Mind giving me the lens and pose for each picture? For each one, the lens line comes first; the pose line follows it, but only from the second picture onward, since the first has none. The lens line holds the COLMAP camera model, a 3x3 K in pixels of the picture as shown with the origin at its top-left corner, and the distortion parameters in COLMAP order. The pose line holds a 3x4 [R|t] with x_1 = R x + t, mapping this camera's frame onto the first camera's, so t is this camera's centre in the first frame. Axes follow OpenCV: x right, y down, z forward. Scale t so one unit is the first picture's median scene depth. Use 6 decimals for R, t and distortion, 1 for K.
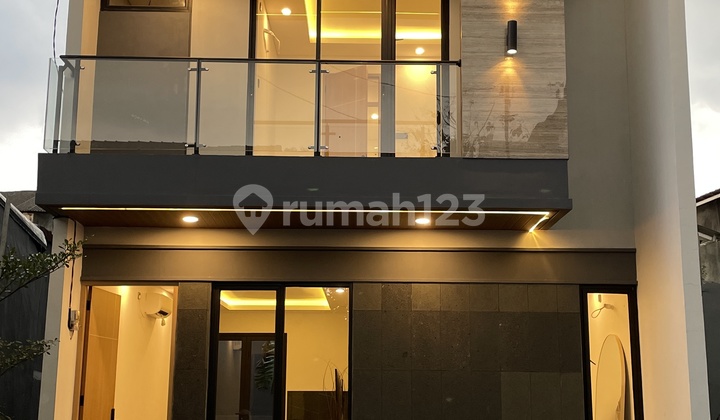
lens RADIAL K [[960.2, 0, 367.2], [0, 960.2, 198.8], [0, 0, 1]] dist [0.146444, -0.350344]
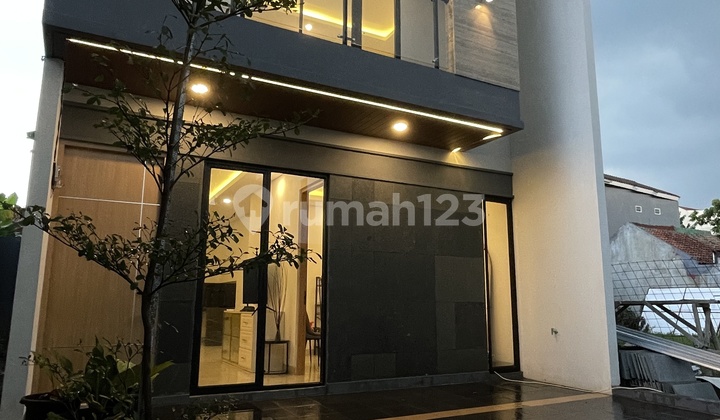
lens RADIAL K [[515.8, 0, 363.8], [0, 515.8, 206.7], [0, 0, 1]] dist [-0.002771, -0.000863]
pose [[0.883725, 0.083440, 0.460508, -0.261644], [-0.094213, 0.995552, 0.000410, 0.122441], [-0.458425, -0.043748, 0.887656, 0.436568]]
